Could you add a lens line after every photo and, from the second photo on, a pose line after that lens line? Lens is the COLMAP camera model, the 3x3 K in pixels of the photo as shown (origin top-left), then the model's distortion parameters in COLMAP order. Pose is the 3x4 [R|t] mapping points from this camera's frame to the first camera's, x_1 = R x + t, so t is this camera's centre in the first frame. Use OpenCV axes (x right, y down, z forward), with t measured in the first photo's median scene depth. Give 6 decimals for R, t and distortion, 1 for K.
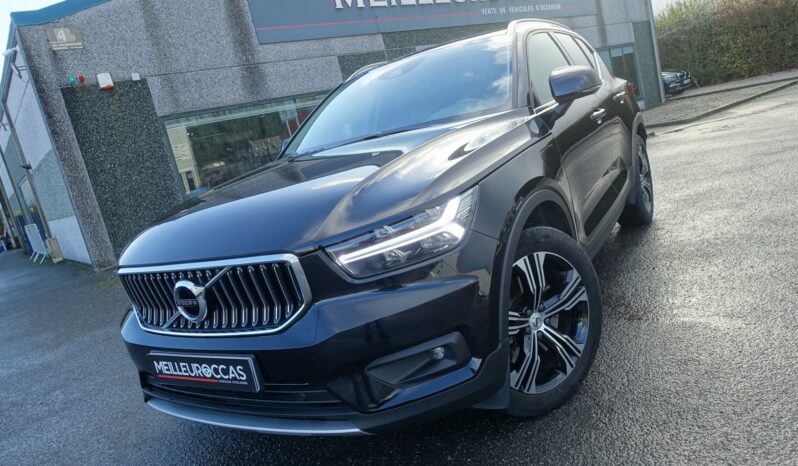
lens RADIAL K [[553.8, 0, 399.0], [0, 553.8, 233.0], [0, 0, 1]] dist [0.001431, -0.001102]
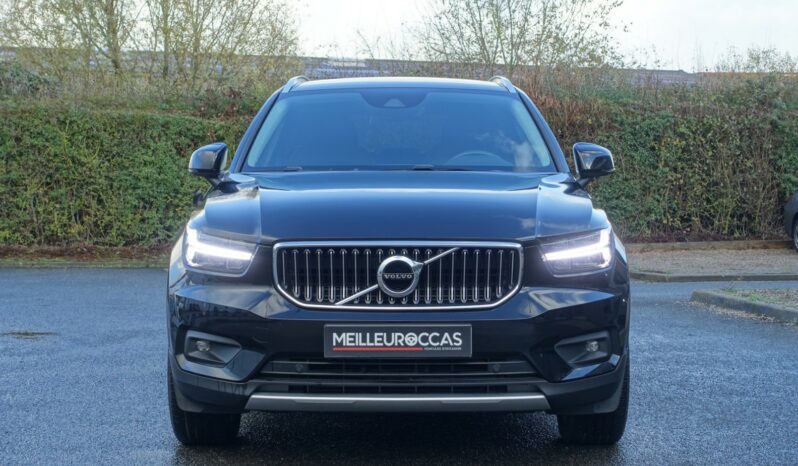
lens RADIAL K [[1414.0, 0, 399.0], [0, 1414.0, 233.0], [0, 0, 1]] dist [-0.027476, 0.000871]
pose [[0.840329, 0.189317, 0.507943, -1.847924], [-0.087127, 0.972020, -0.218143, 0.663799], [-0.535029, 0.139056, 0.833311, -1.357991]]
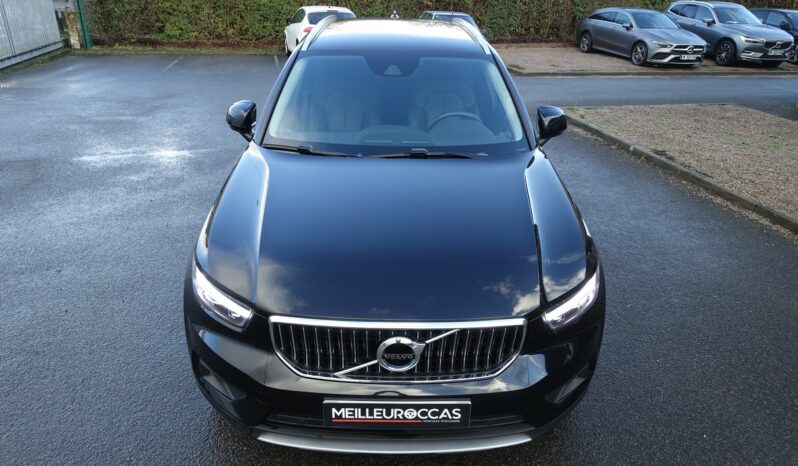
lens RADIAL K [[553.8, 0, 399.0], [0, 553.8, 233.0], [0, 0, 1]] dist [0.001431, -0.001102]
pose [[0.827127, -0.006728, 0.561975, -0.991133], [-0.103441, 0.981023, 0.163991, -0.282288], [-0.552414, -0.193773, 0.810735, 0.197593]]
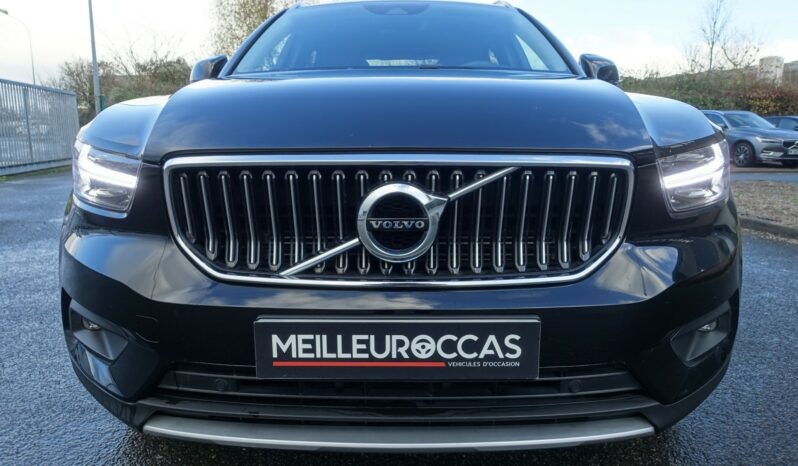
lens RADIAL K [[553.8, 0, 399.0], [0, 553.8, 233.0], [0, 0, 1]] dist [0.001431, -0.001102]
pose [[0.844491, 0.113998, 0.523297, -0.685298], [-0.087844, 0.993335, -0.074632, 0.180035], [-0.528317, 0.017058, 0.848876, 0.539351]]
